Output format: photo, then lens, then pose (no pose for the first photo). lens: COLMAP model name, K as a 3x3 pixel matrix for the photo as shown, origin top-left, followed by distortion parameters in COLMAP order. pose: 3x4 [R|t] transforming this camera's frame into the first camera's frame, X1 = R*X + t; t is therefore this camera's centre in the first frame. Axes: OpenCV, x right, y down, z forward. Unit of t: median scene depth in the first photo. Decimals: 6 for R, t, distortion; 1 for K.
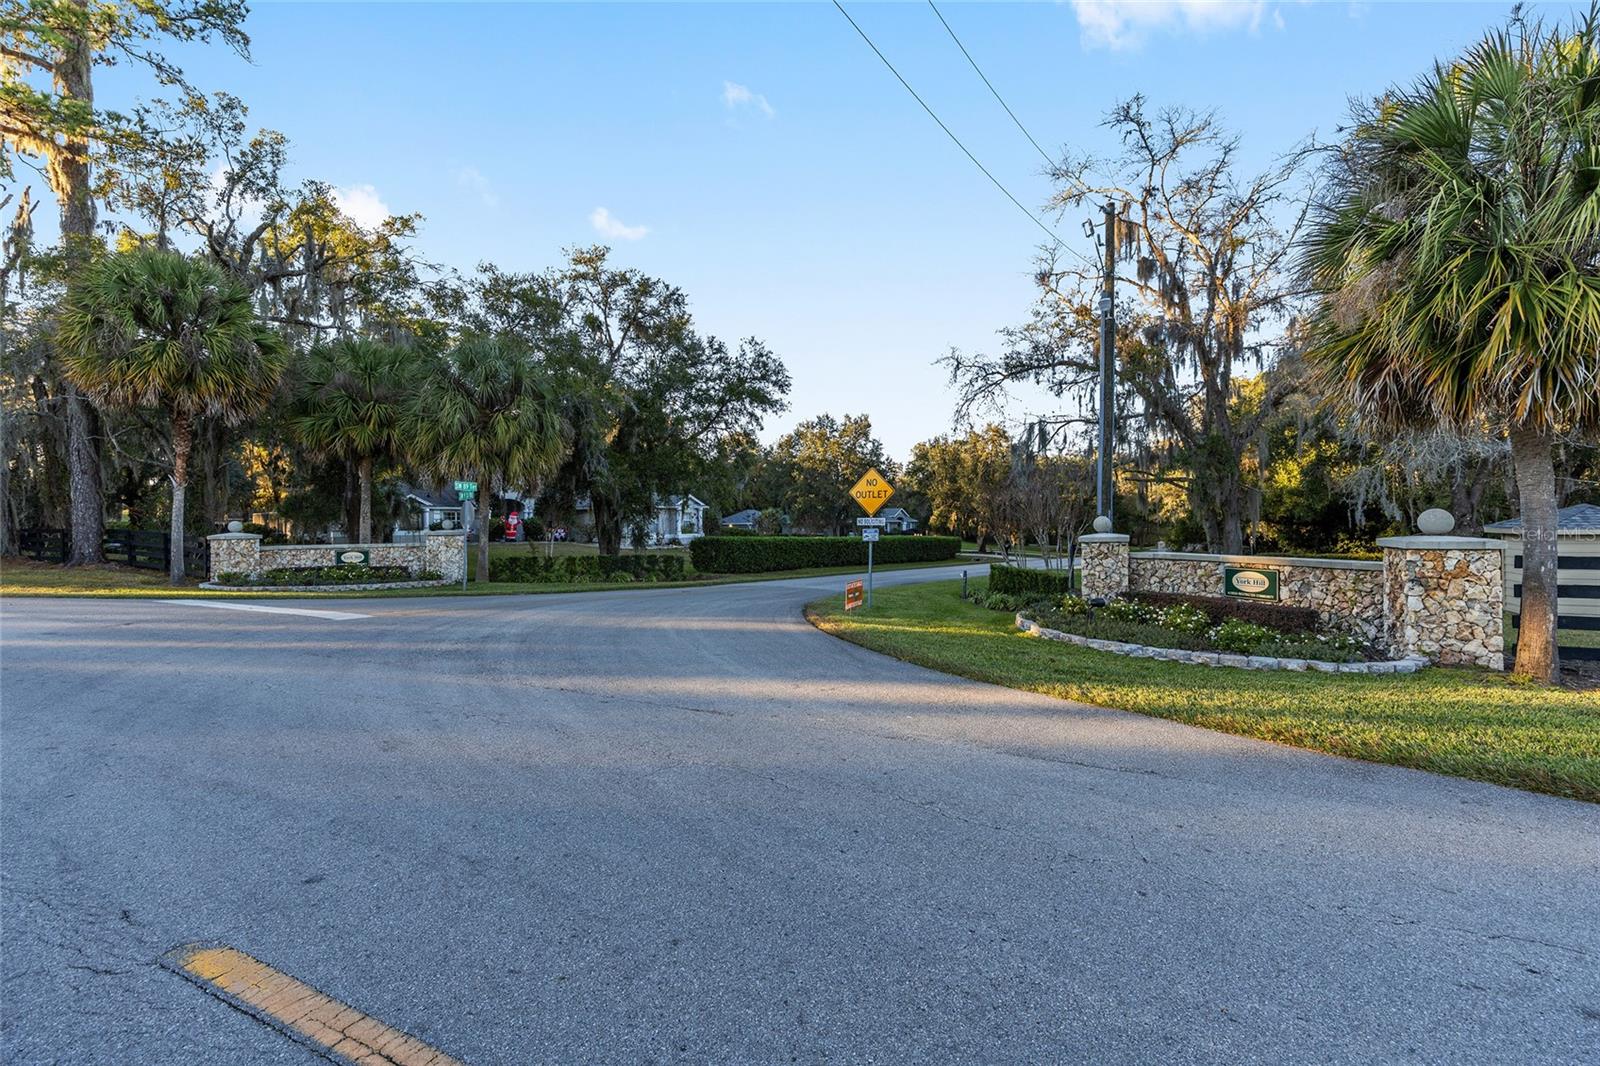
lens RADIAL K [[646.9, 0, 794.0], [0, 646.9, 521.9], [0, 0, 1]] dist [0.002867, -0.000291]
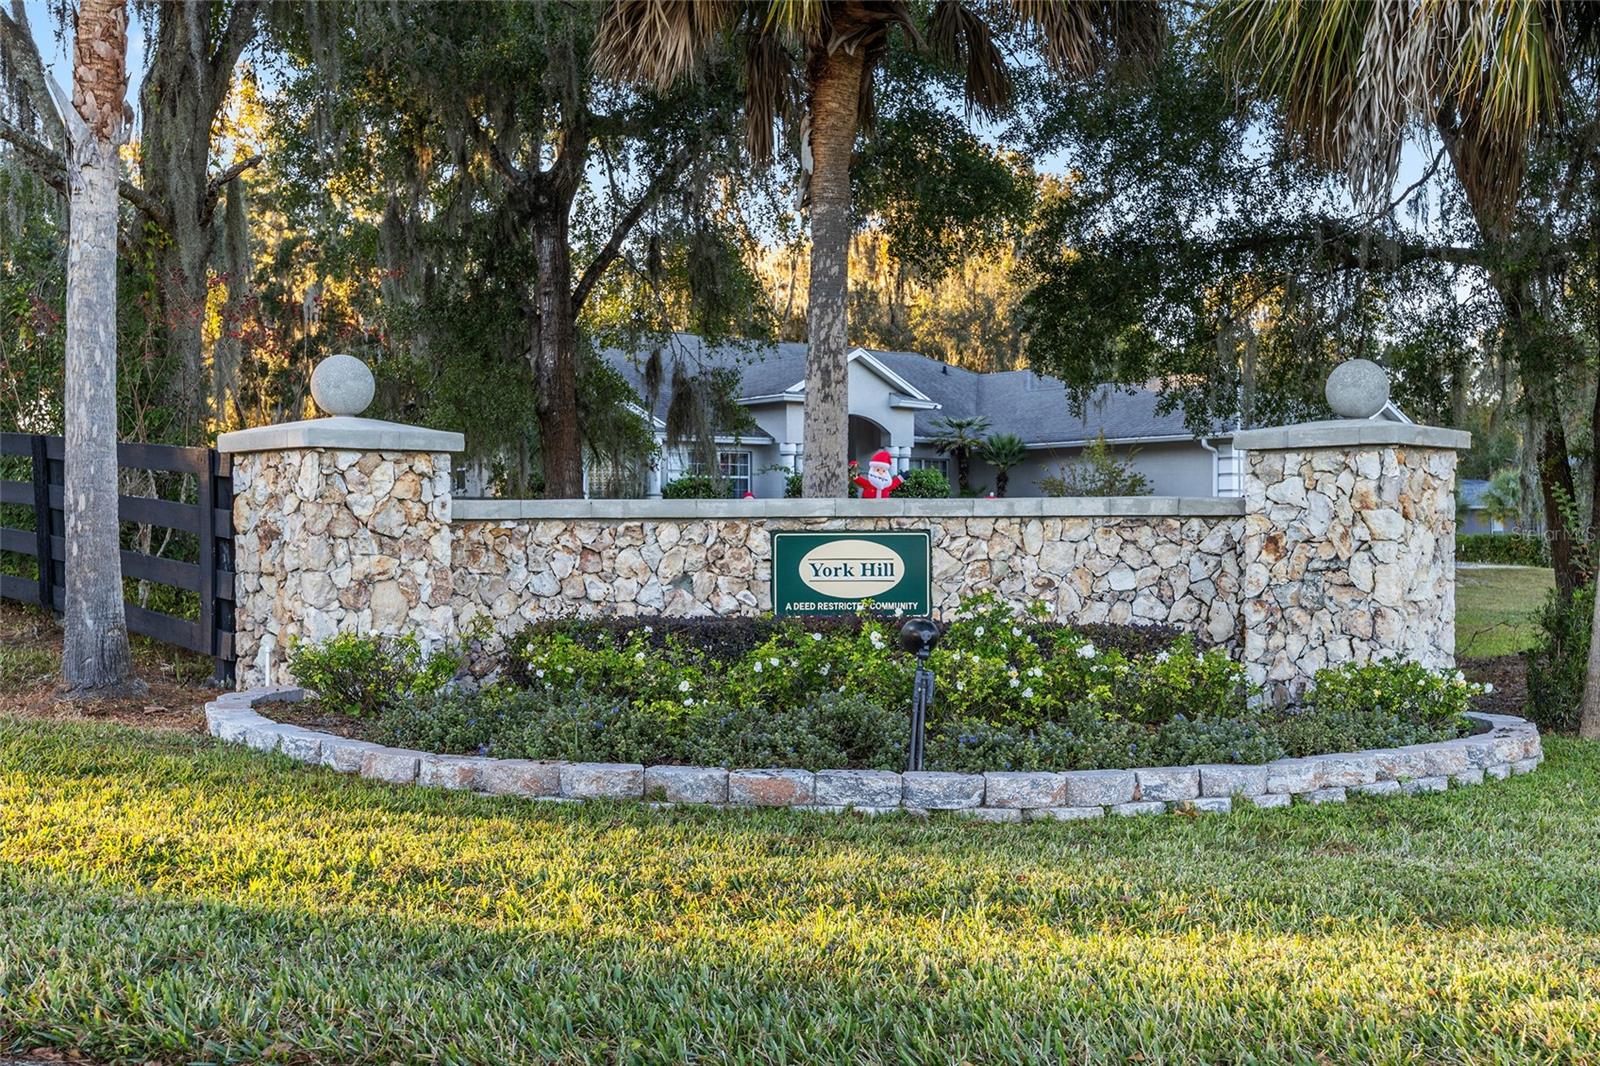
lens RADIAL K [[1509.1, 0, 790.9], [0, 1509.1, 539.4], [0, 0, 1]] dist [0.016017, 0.000000]
pose [[0.952398, 0.015581, -0.304458, -0.588003], [-0.010815, 0.999791, 0.017334, 0.040376], [0.304665, -0.013216, 0.952368, 0.606520]]
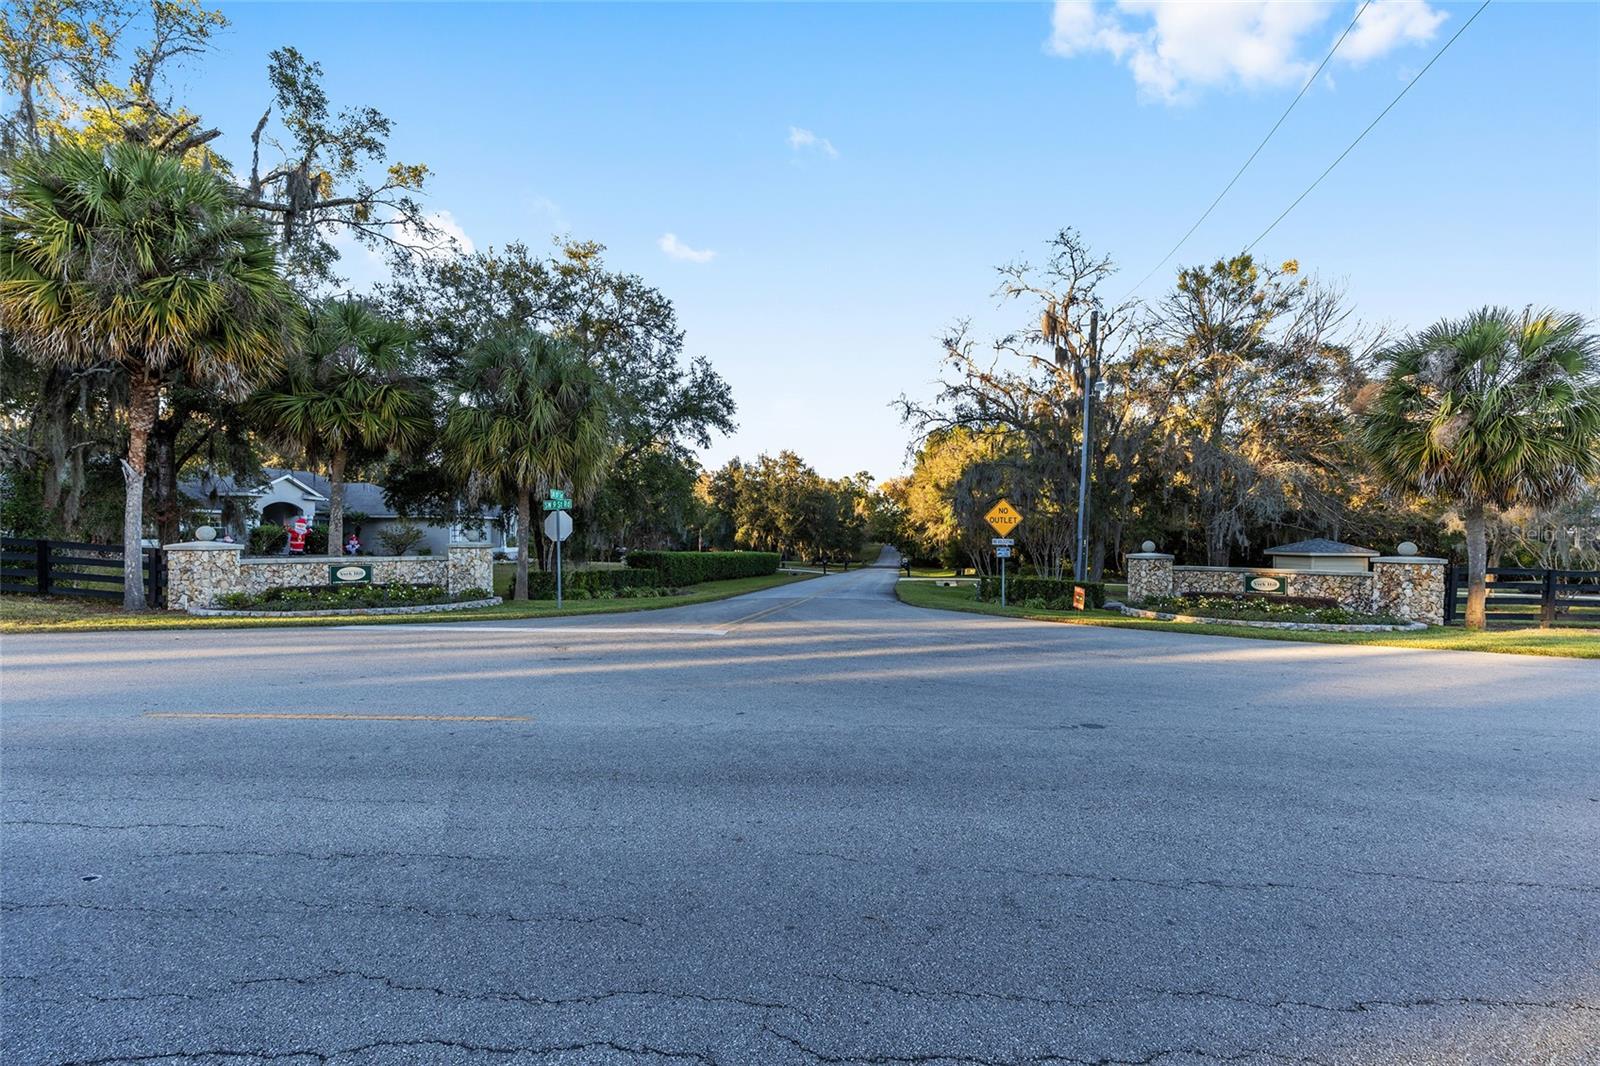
lens RADIAL K [[646.9, 0, 792.7], [0, 646.9, 536.3], [0, 0, 1]] dist [0.002867, -0.000291]
pose [[0.901918, 0.019787, 0.431455, -0.553252], [-0.018656, 0.999802, -0.006854, 0.003246], [-0.431505, -0.001867, 0.902109, 0.029152]]
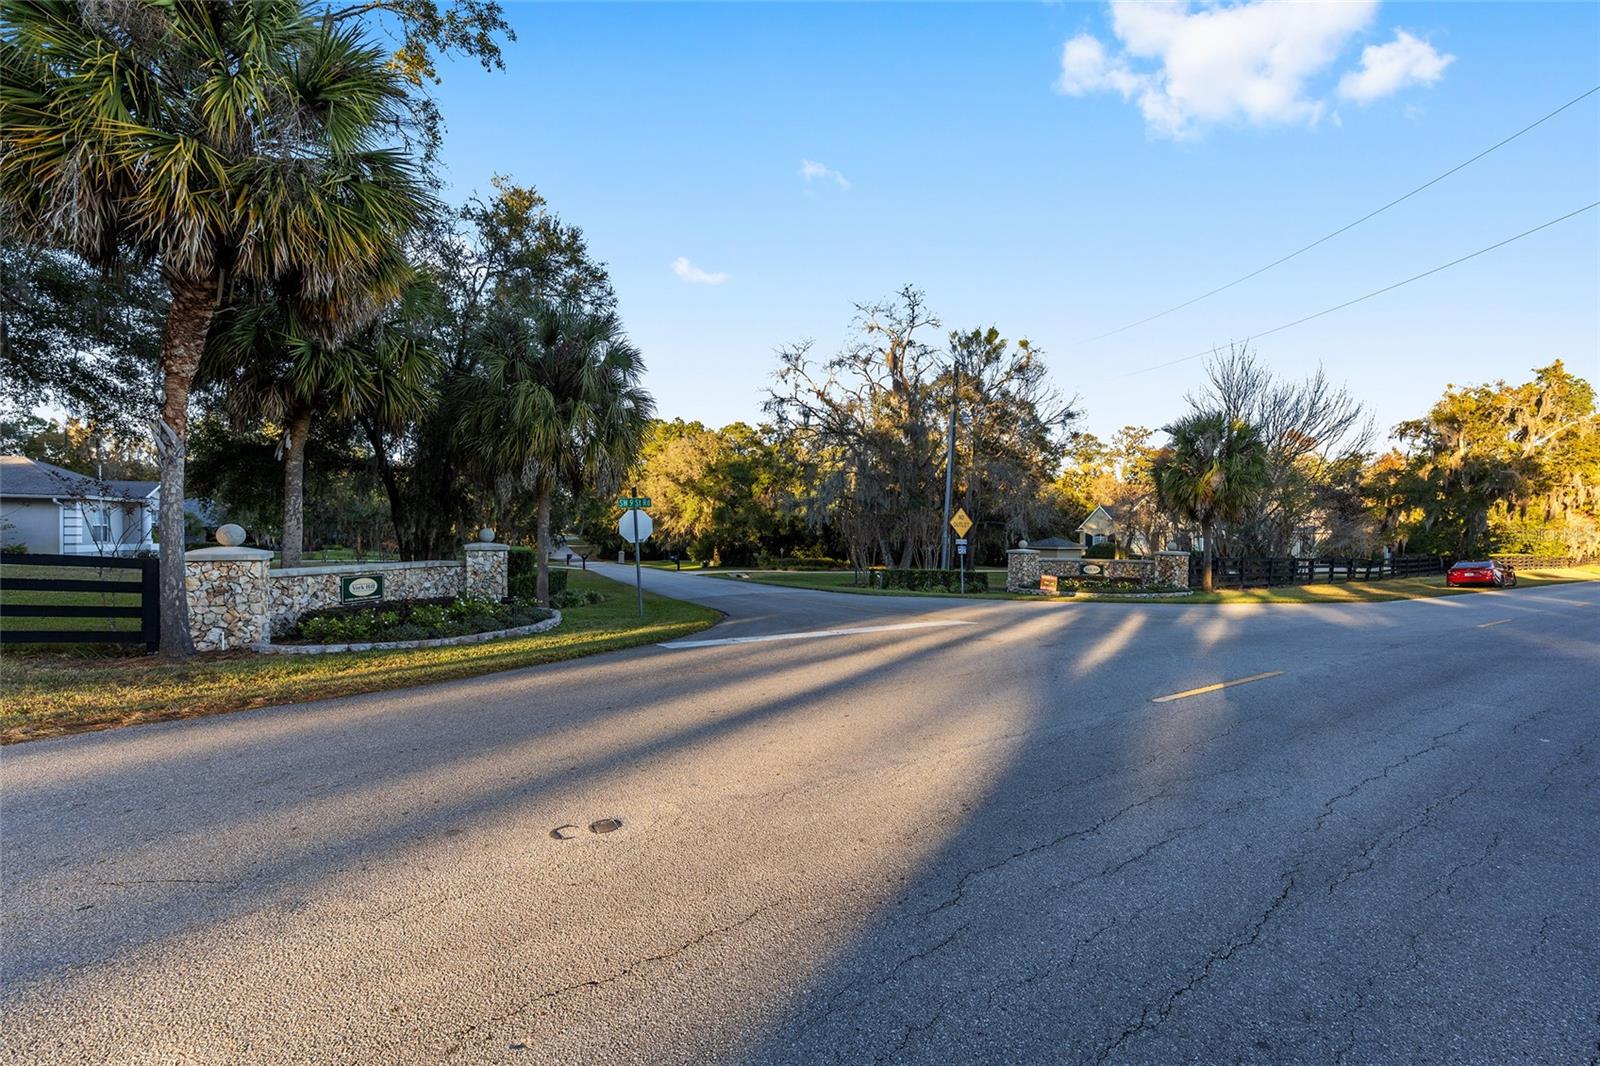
lens RADIAL K [[646.9, 0, 799.4], [0, 646.9, 542.7], [0, 0, 1]] dist [0.002867, -0.000291]
pose [[0.526181, 0.006172, 0.850351, -1.020032], [-0.021906, 0.999740, 0.006298, 0.000399], [-0.850091, -0.021941, 0.526179, 0.345824]]
